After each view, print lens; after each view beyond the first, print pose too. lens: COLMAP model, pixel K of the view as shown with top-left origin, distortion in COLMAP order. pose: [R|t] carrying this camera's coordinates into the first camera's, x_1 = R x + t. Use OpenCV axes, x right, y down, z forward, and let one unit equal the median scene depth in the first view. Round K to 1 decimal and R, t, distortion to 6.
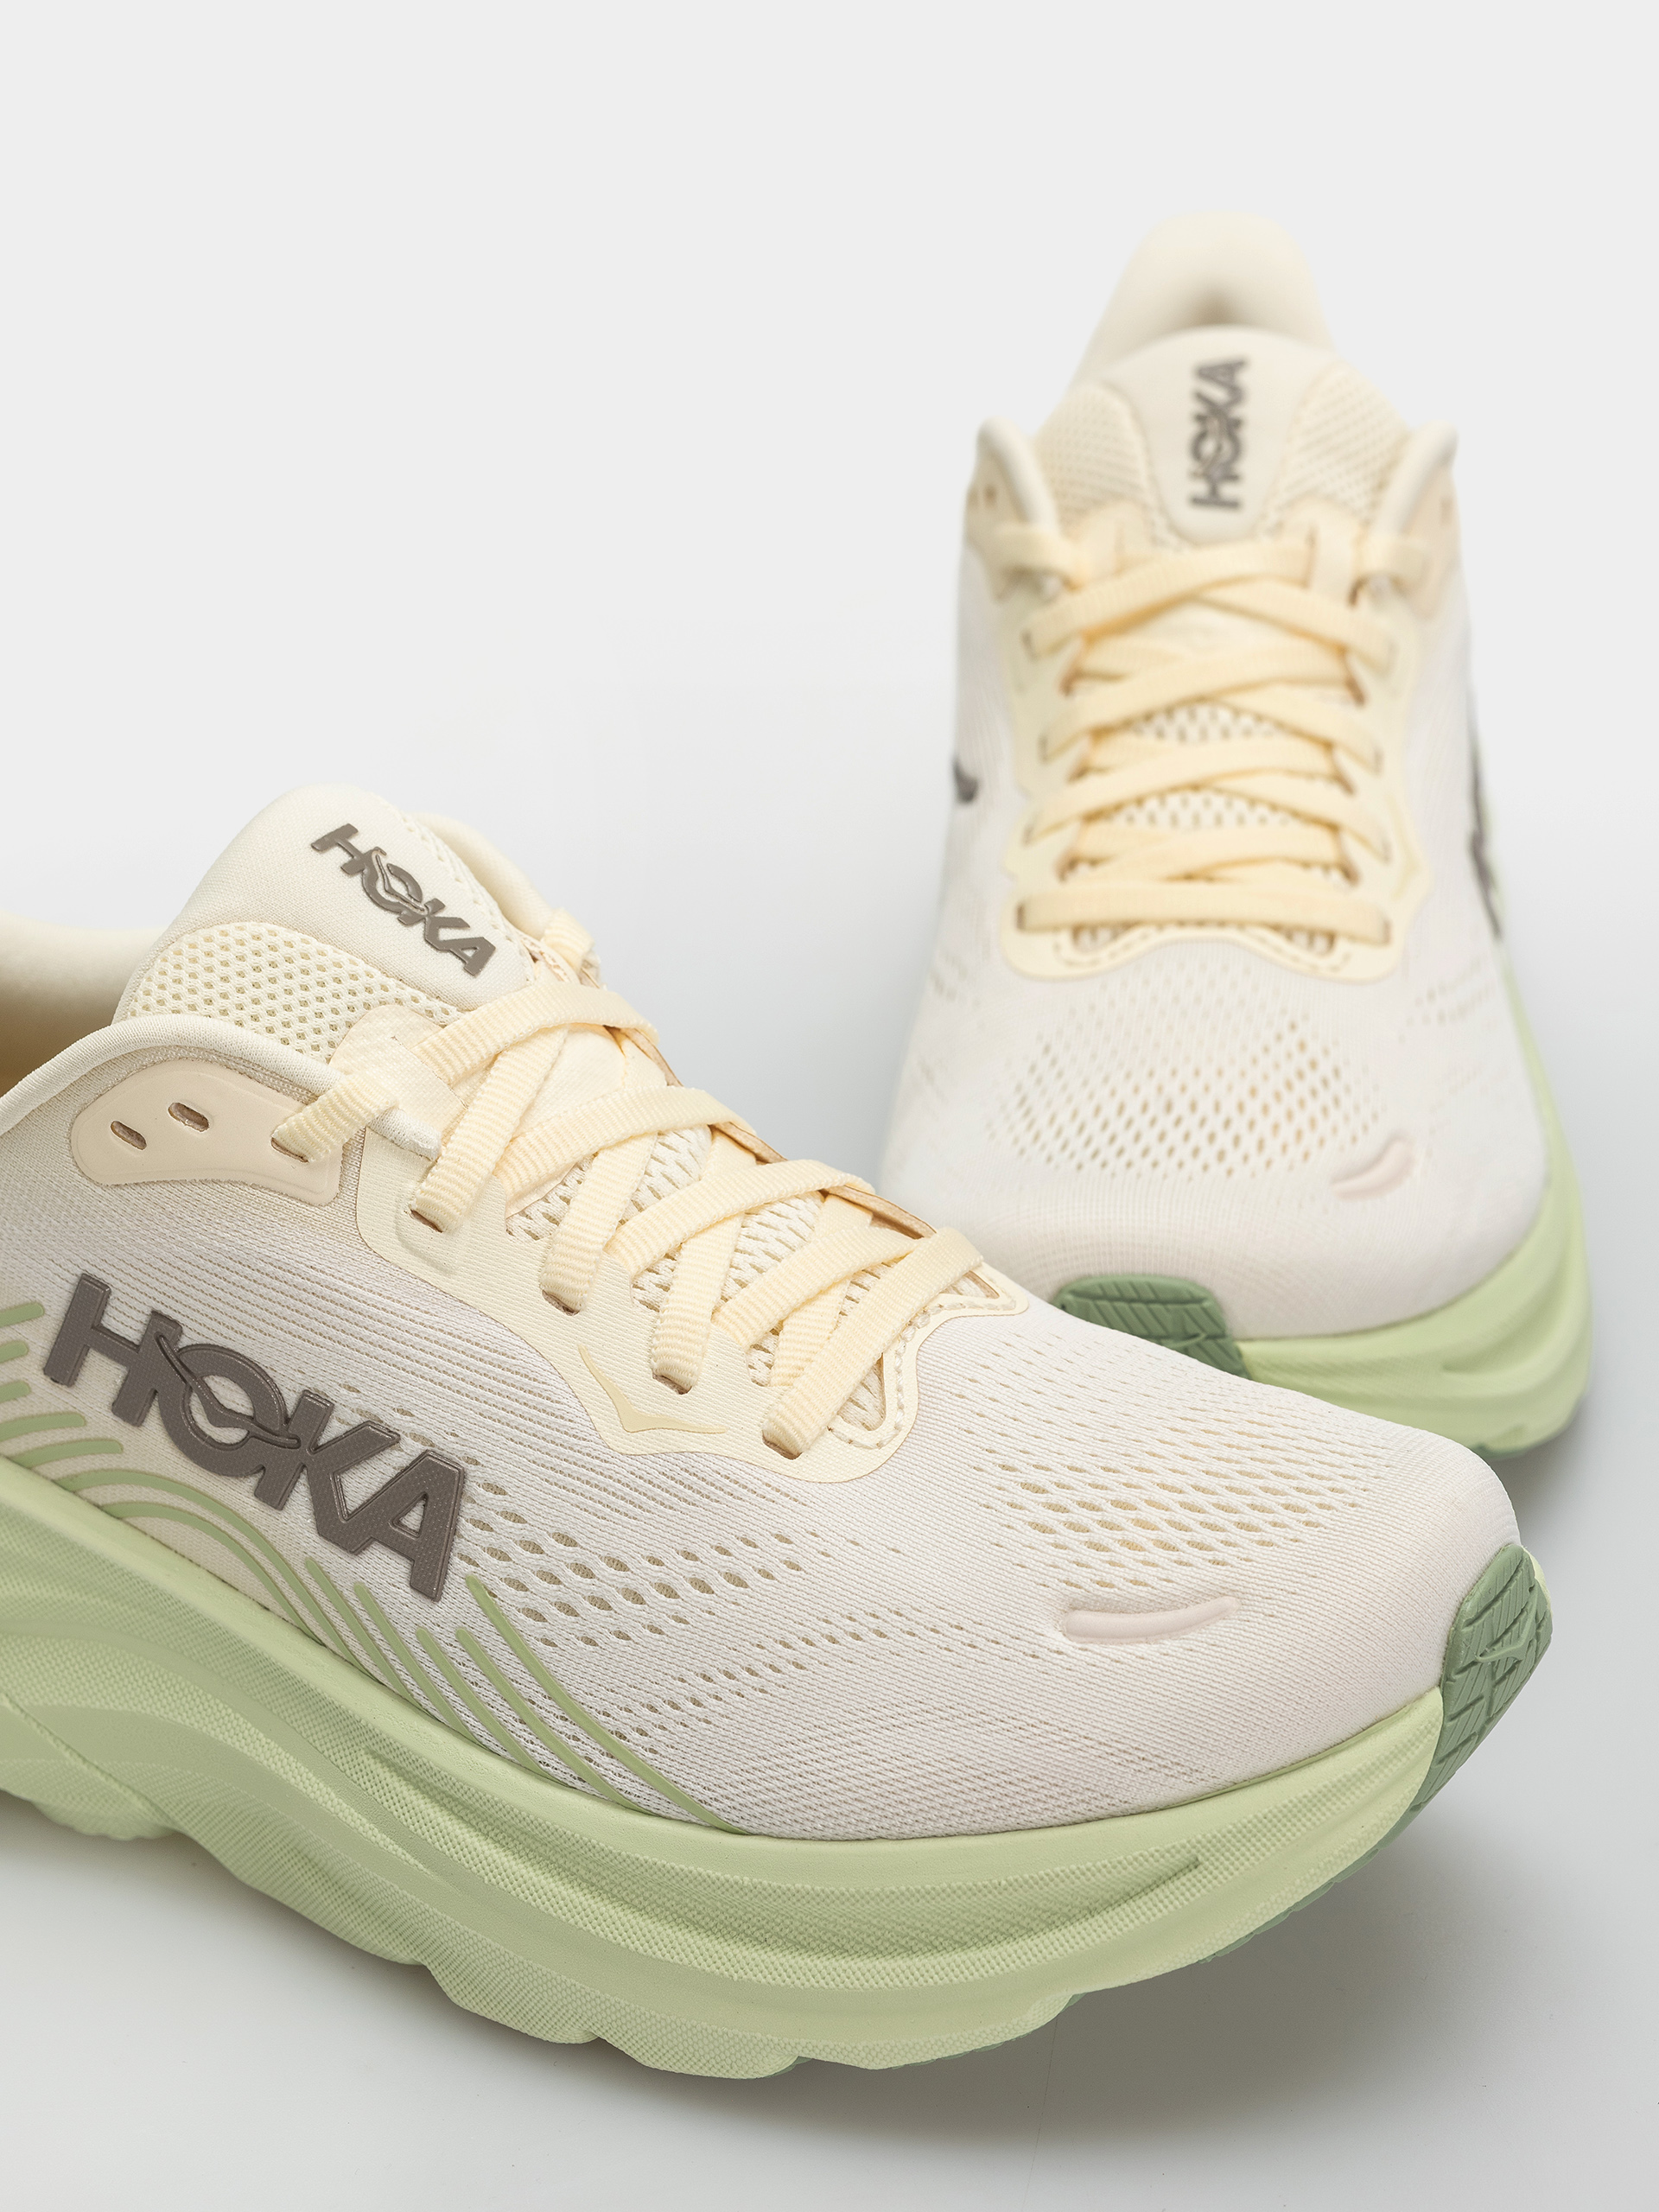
lens RADIAL K [[6995.6, 0, 829.5], [0, 6995.6, 1106.0], [0, 0, 1]] dist [-0.105491, 1.362372]
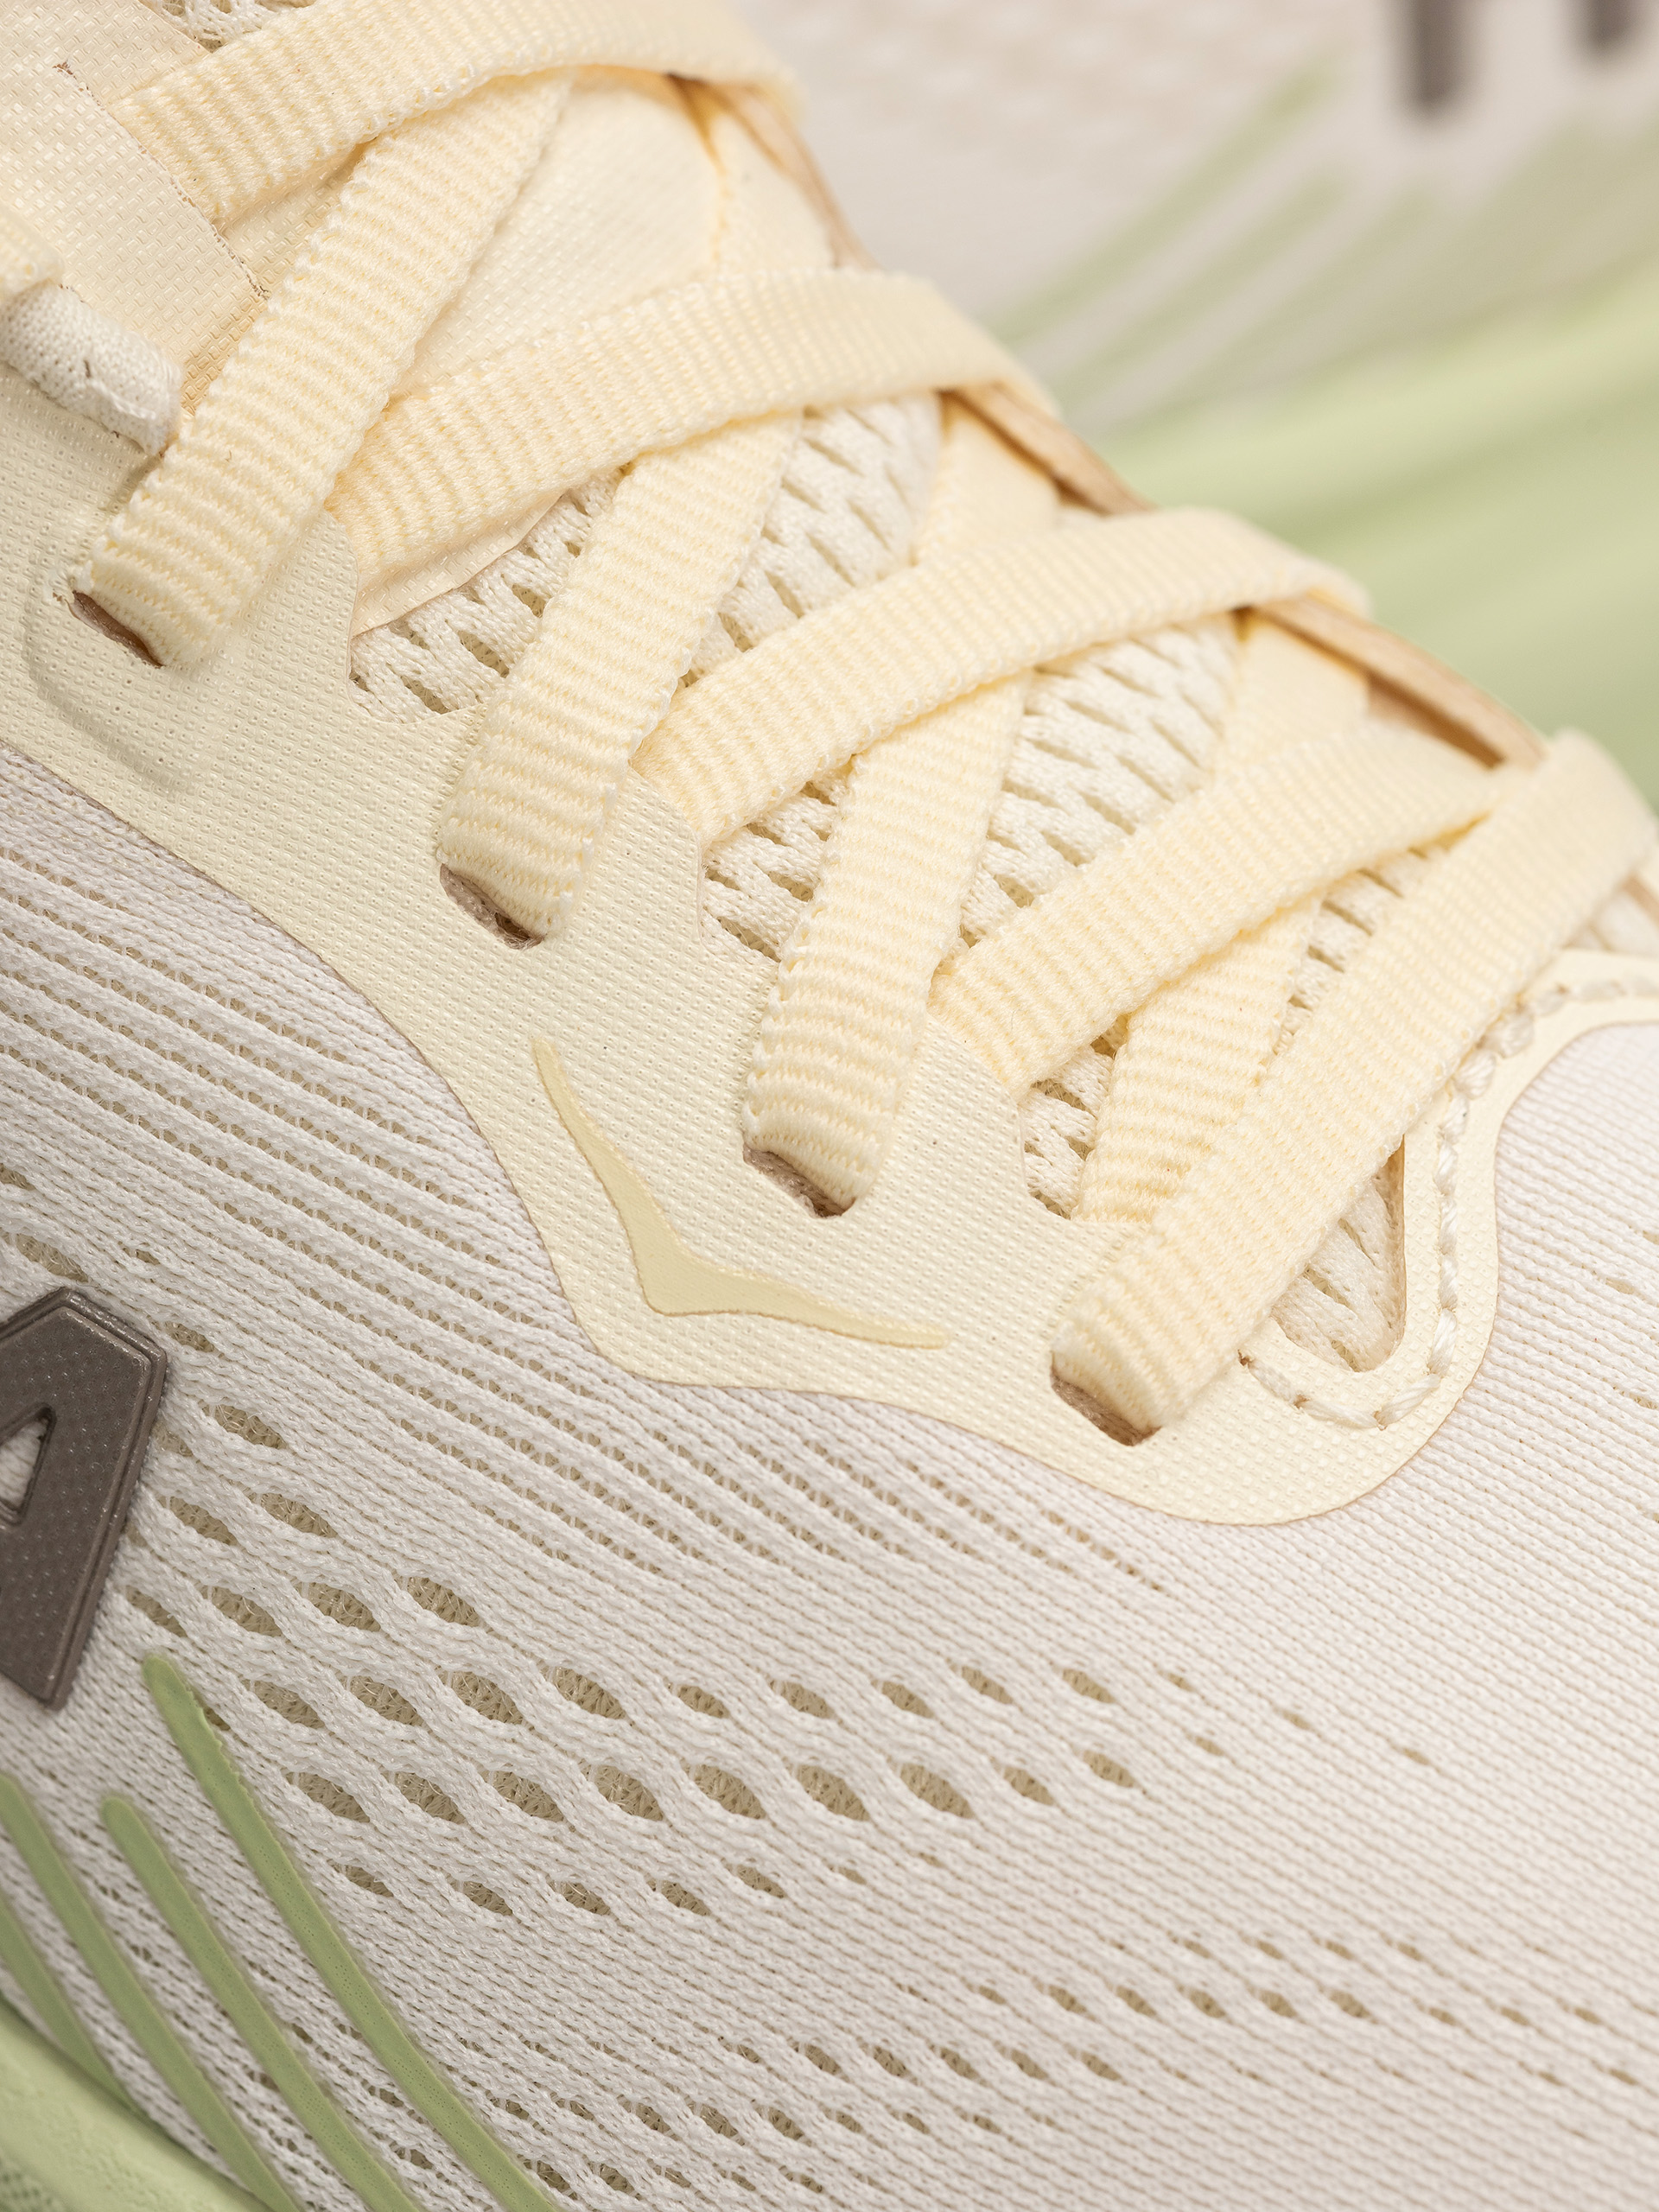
lens RADIAL K [[8032.8, 0, 833.7], [0, 8032.8, 1189.0], [0, 0, 1]] dist [0.048123, 6.202168]
pose [[0.994562, 0.092457, 0.047936, -0.039284], [-0.099179, 0.981278, 0.165097, -0.024733], [-0.031775, -0.168954, 0.985112, 0.609854]]
